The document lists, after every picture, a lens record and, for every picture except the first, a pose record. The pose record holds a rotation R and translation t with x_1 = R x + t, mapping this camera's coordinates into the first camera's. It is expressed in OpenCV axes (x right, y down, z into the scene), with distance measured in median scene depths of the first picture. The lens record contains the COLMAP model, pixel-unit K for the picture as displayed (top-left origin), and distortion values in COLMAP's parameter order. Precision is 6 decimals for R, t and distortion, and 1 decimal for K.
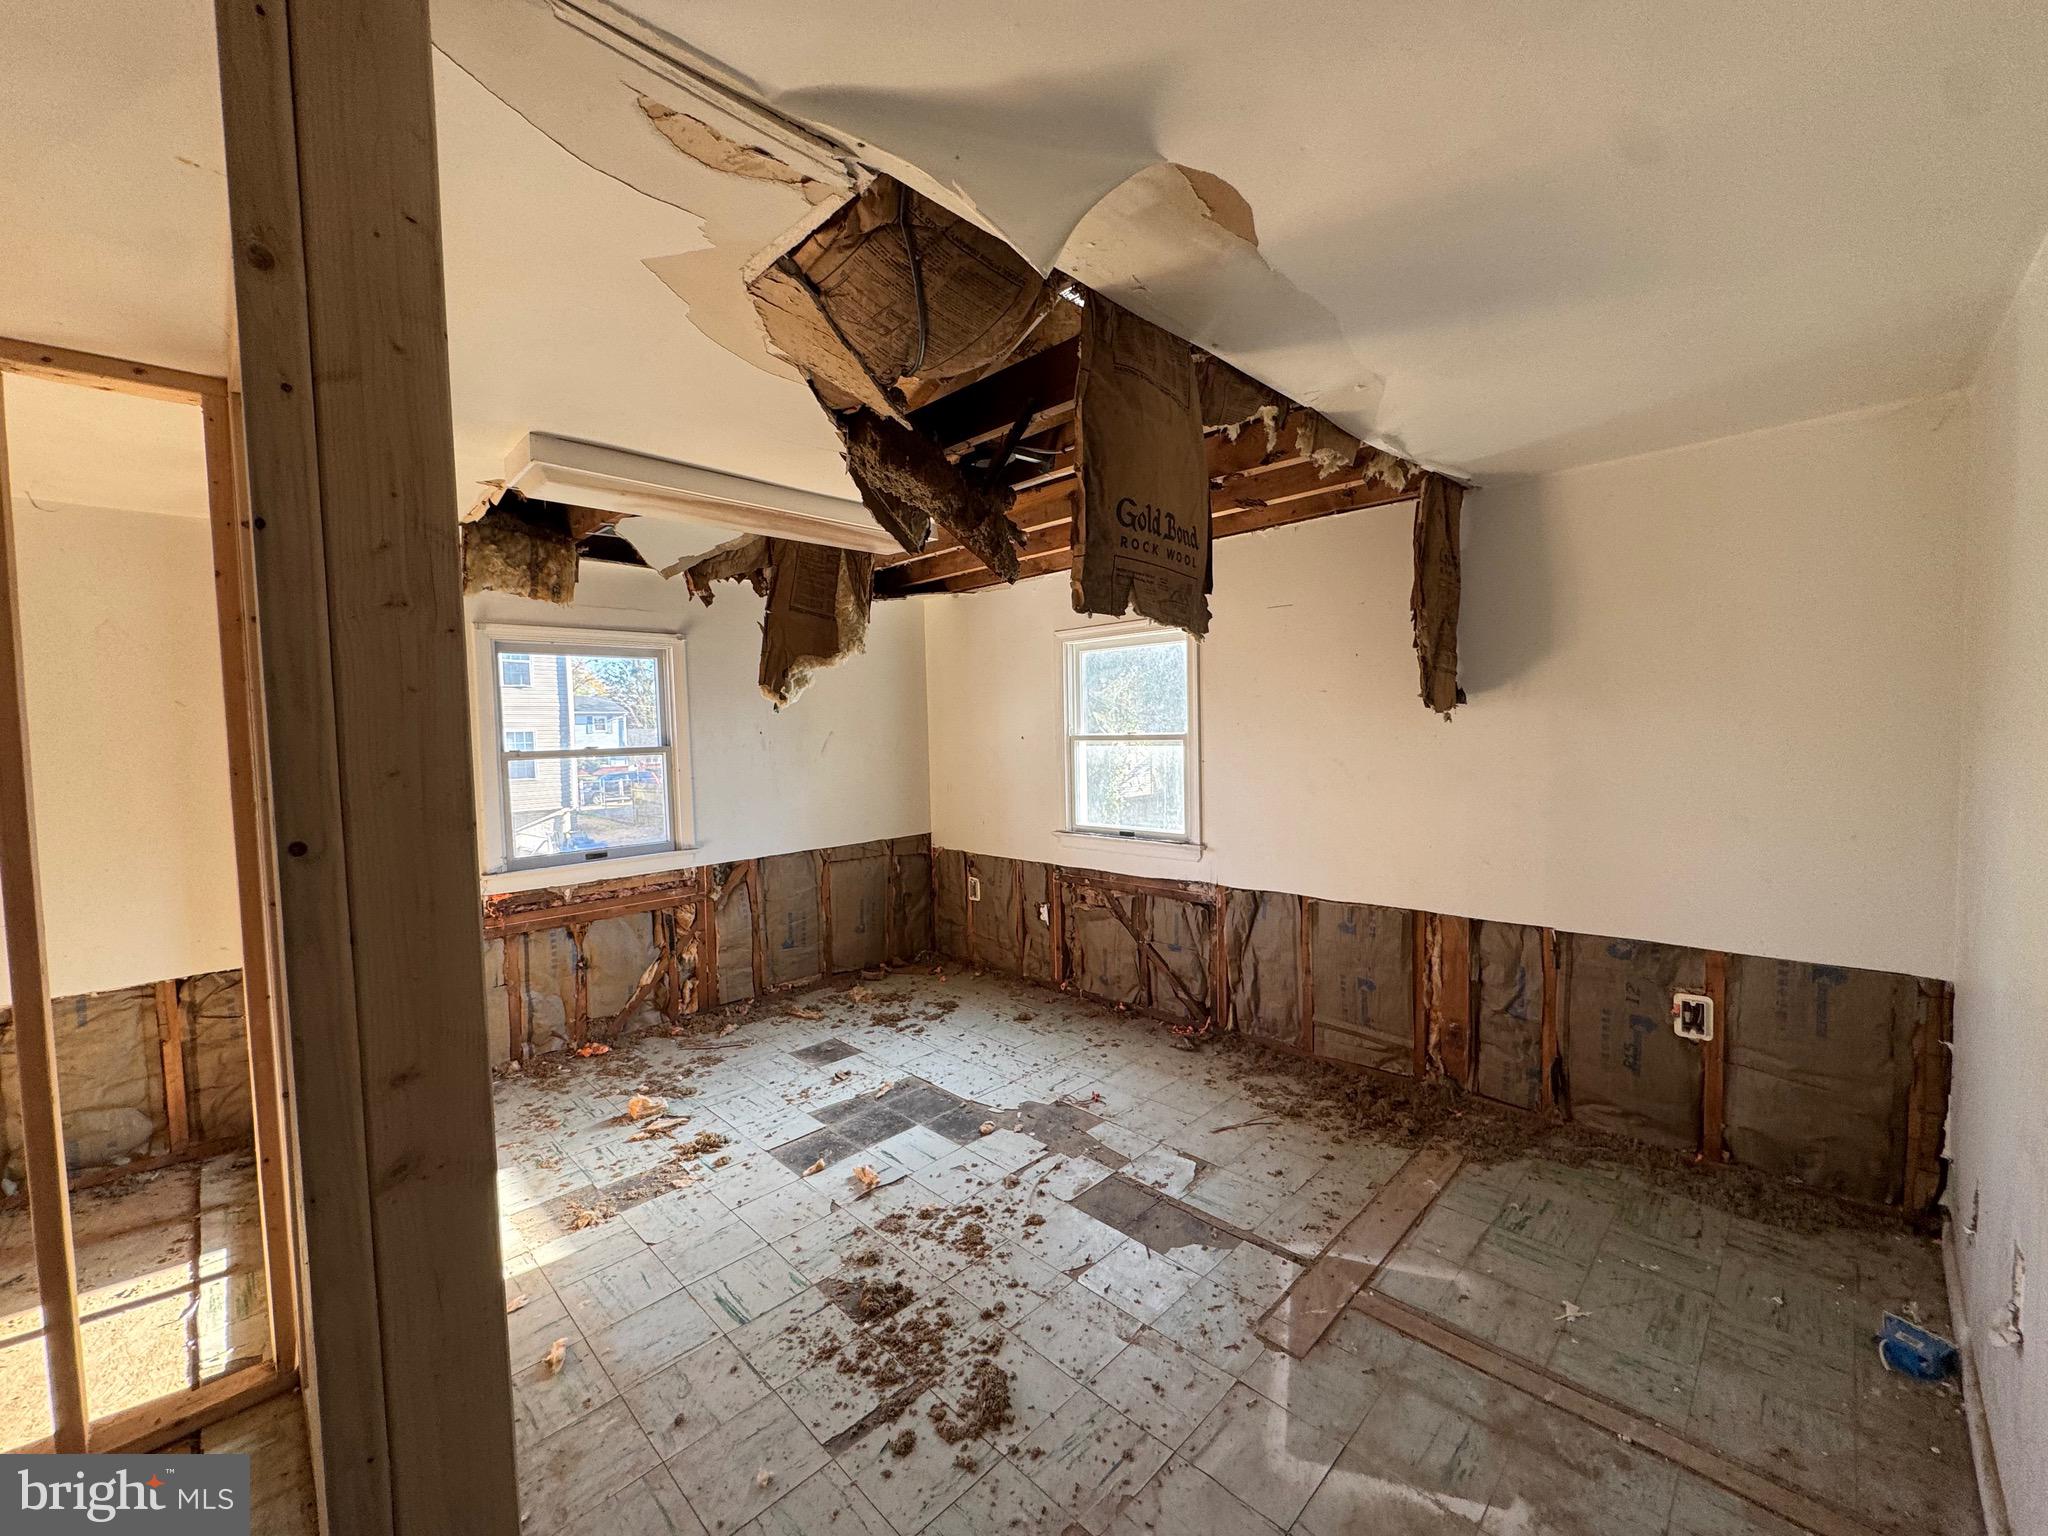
lens RADIAL K [[819.7, 0, 1023.5], [0, 819.7, 766.1], [0, 0, 1]] dist [-0.001797, -0.000203]
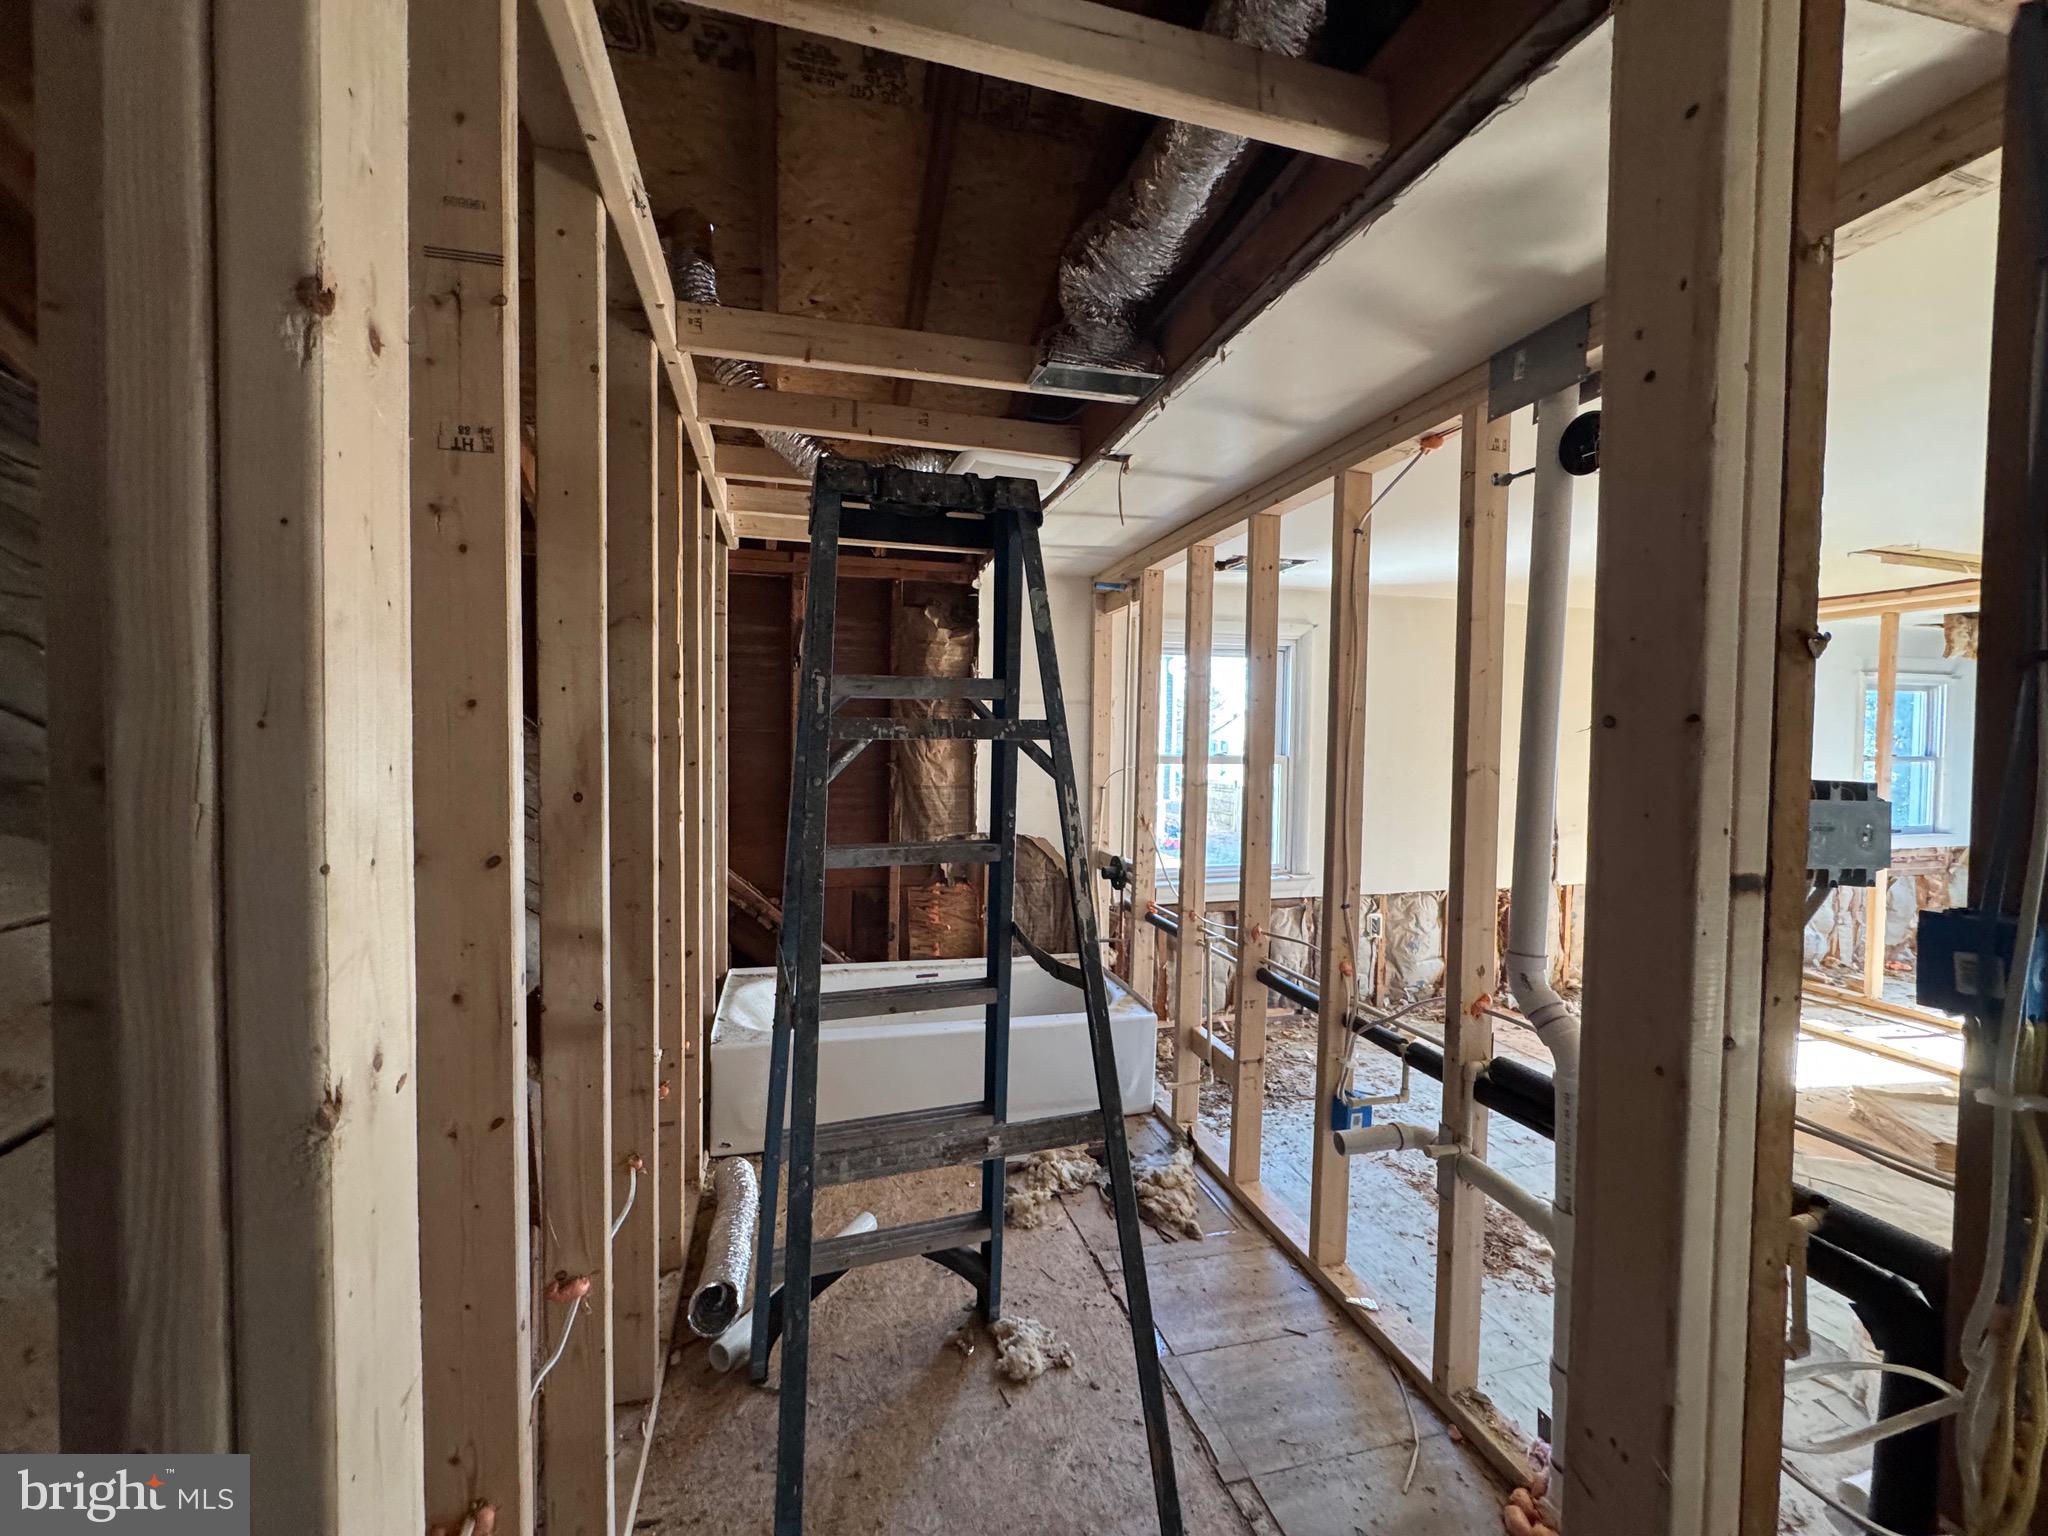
lens RADIAL K [[819.7, 0, 1023.0], [0, 819.7, 769.7], [0, 0, 1]] dist [-0.001797, -0.000203]
pose [[0.868140, 0.048723, -0.493923, -1.545221], [-0.052783, 0.998590, 0.005733, 0.100682], [0.493505, 0.021093, 0.869487, -1.339728]]
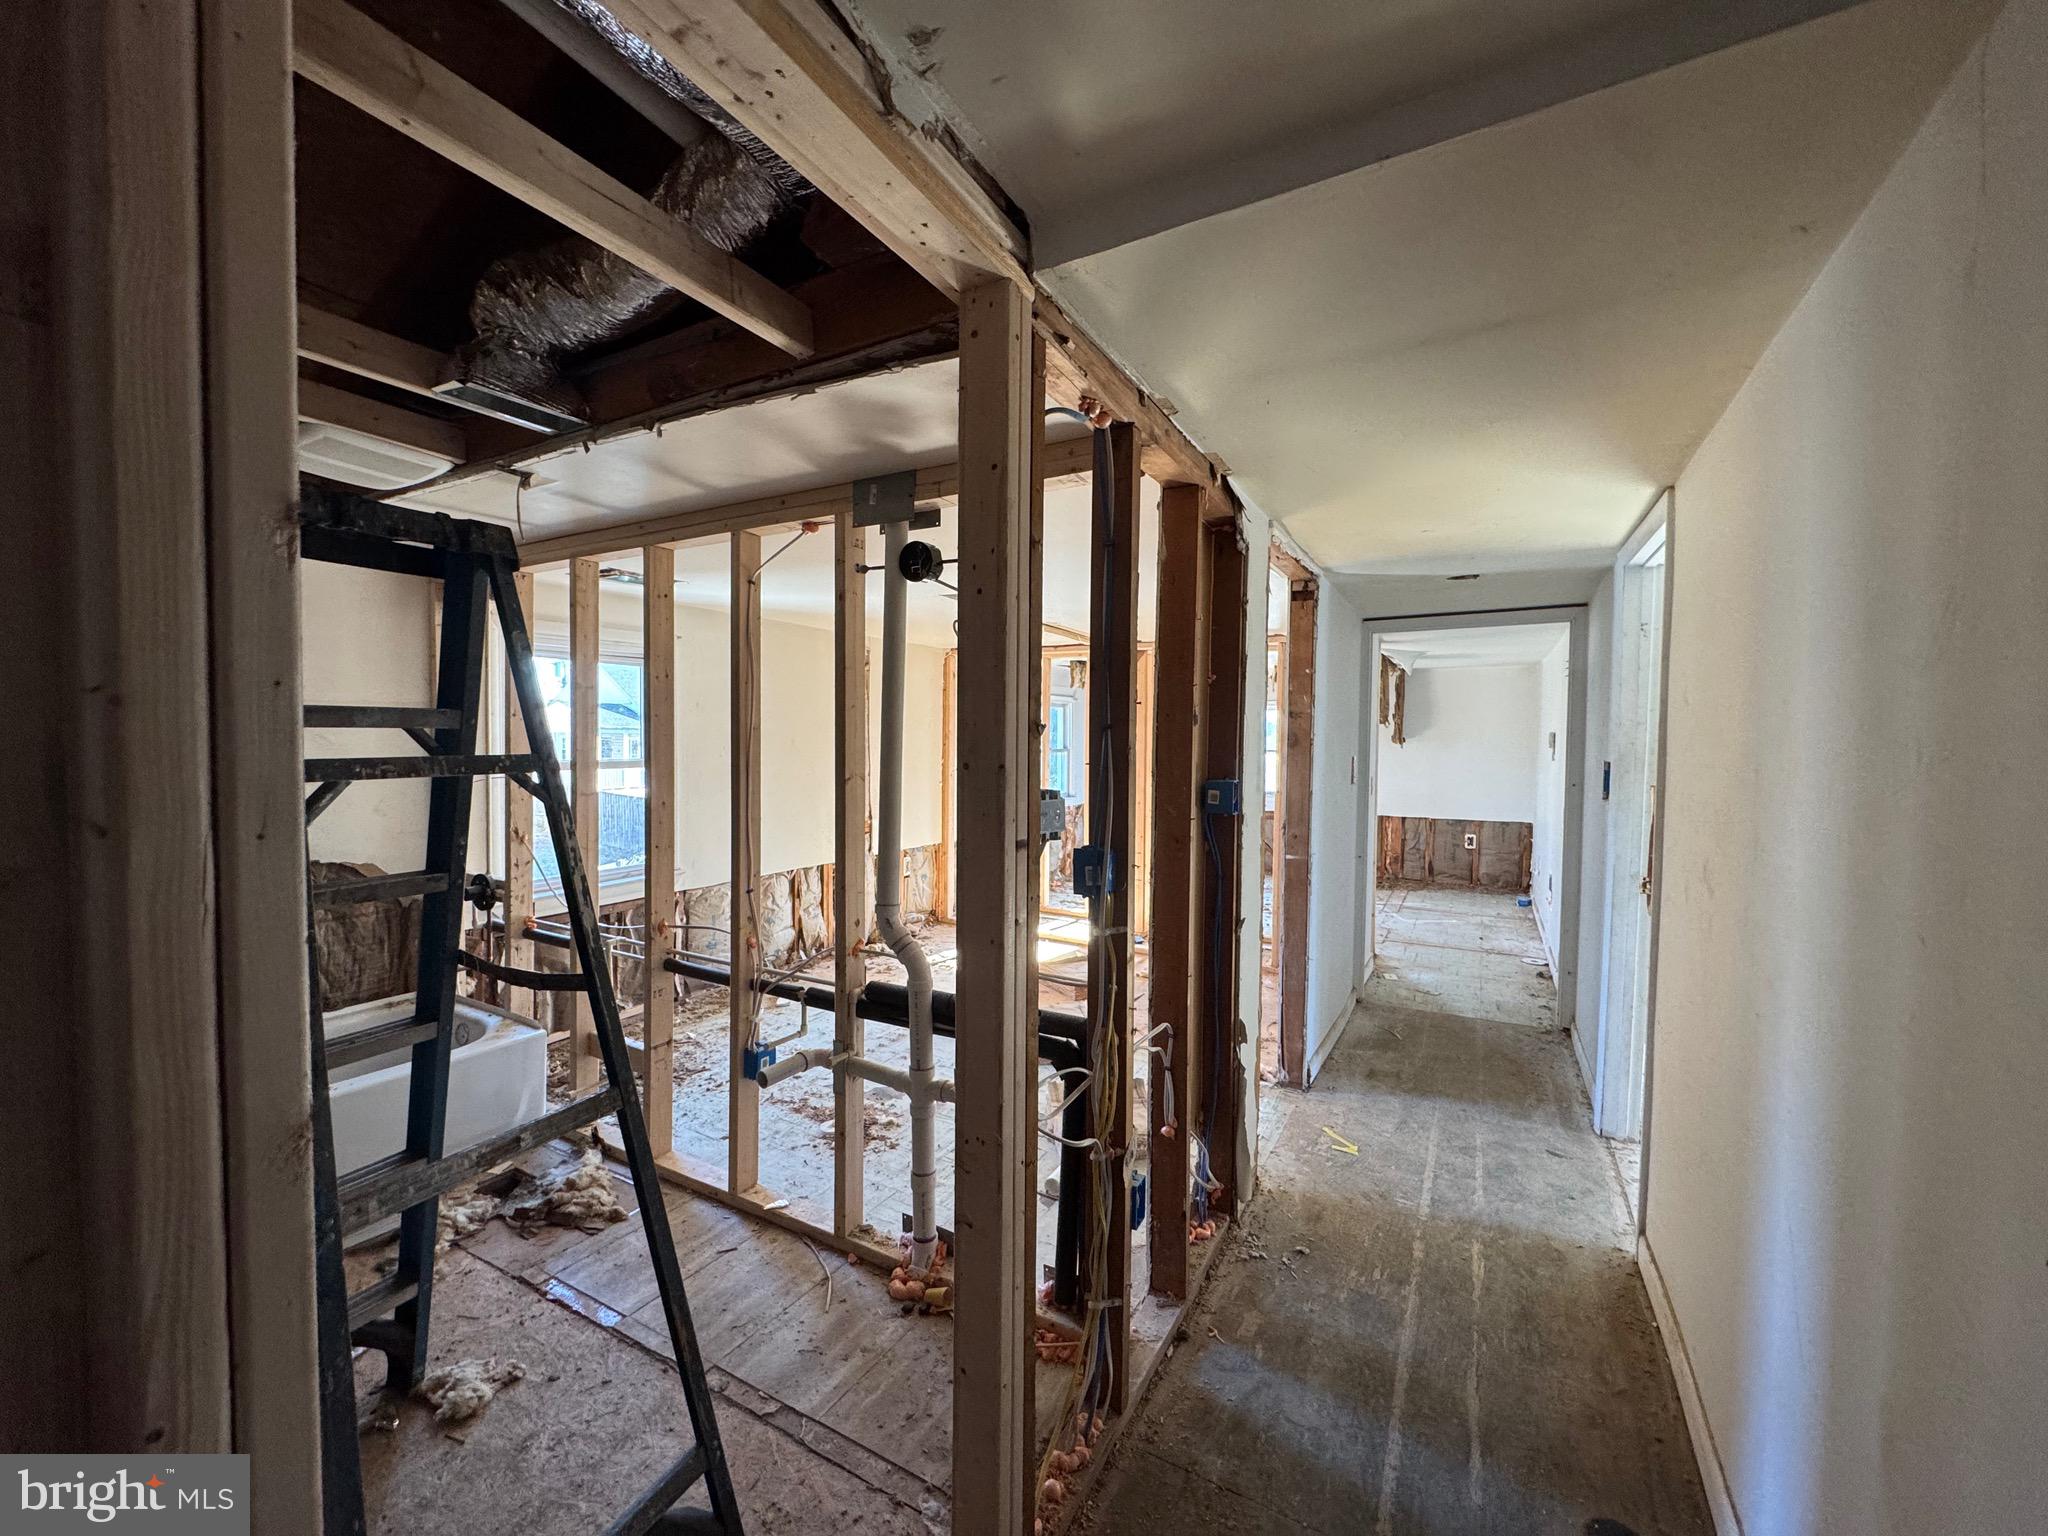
lens RADIAL K [[819.7, 0, 1028.9], [0, 819.7, 767.2], [0, 0, 1]] dist [-0.001797, -0.000203]
pose [[0.961361, 0.021270, 0.274469, -1.609842], [-0.017670, 0.999722, -0.015582, 0.085285], [-0.274724, 0.010130, 0.961470, -1.503065]]
